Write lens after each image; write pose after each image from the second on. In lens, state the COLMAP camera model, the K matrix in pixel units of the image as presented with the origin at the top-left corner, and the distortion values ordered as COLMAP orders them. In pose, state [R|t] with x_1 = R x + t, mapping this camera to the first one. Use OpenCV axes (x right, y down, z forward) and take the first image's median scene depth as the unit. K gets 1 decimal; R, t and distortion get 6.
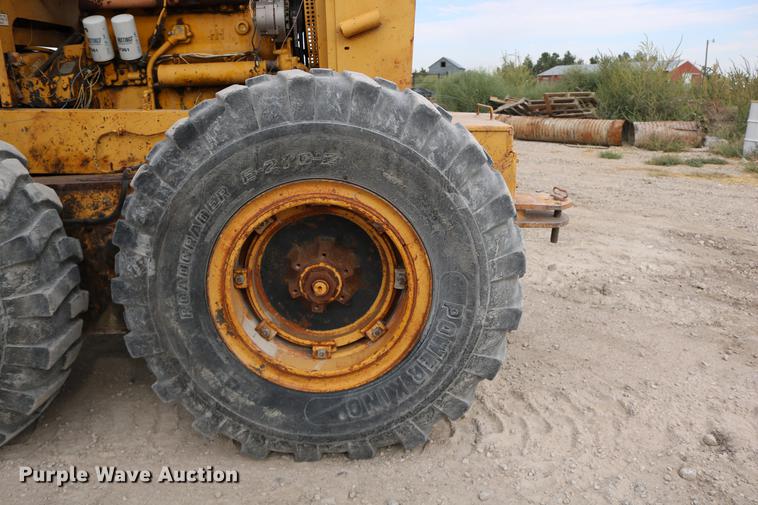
lens RADIAL K [[633.0, 0, 379.0], [0, 633.0, 252.5], [0, 0, 1]] dist [-0.152706, 0.127906]
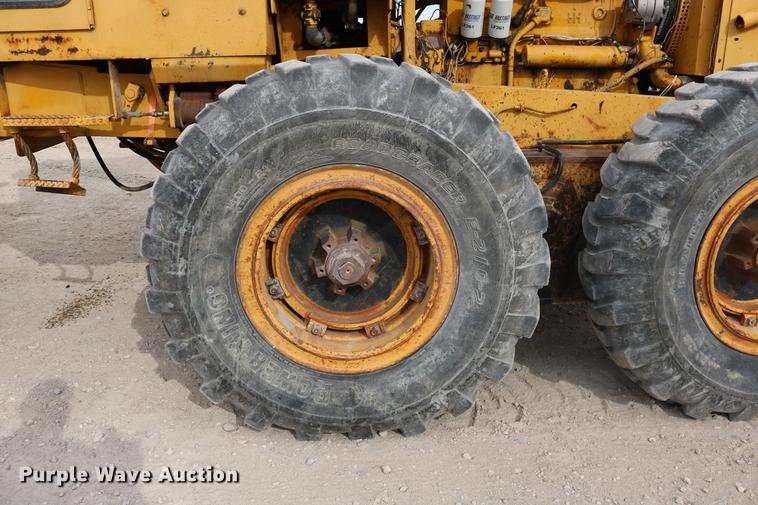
lens RADIAL K [[633.0, 0, 379.0], [0, 633.0, 252.5], [0, 0, 1]] dist [-0.152706, 0.127906]
pose [[0.999722, 0.013421, 0.019372, -0.817480], [-0.013863, 0.999642, 0.022873, 0.028007], [-0.019059, -0.023135, 0.999551, -0.043214]]
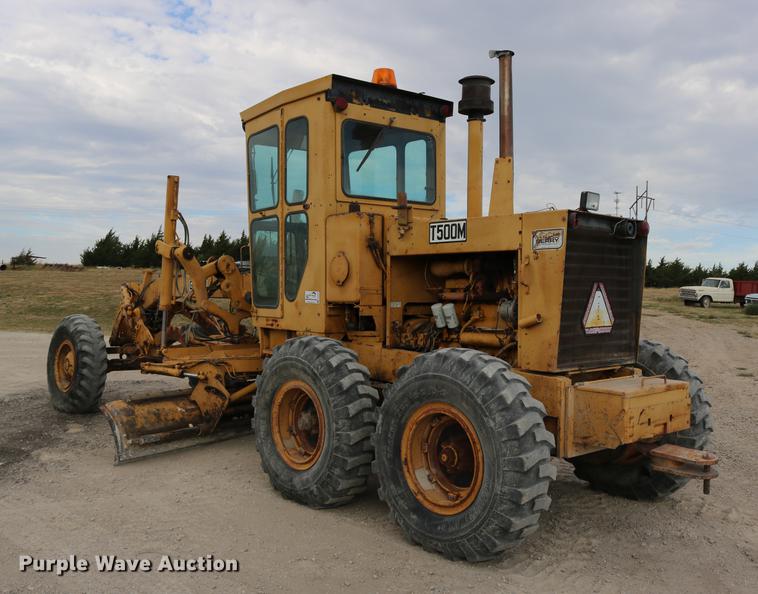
lens RADIAL K [[795.1, 0, 379.0], [0, 795.1, 297.0], [0, 0, 1]] dist [-0.143175, 0.043377]
pose [[0.619188, 0.035943, -0.784419, 1.675617], [-0.242319, 0.958944, -0.147338, -0.011284], [0.746918, 0.281310, 0.602476, -0.757889]]
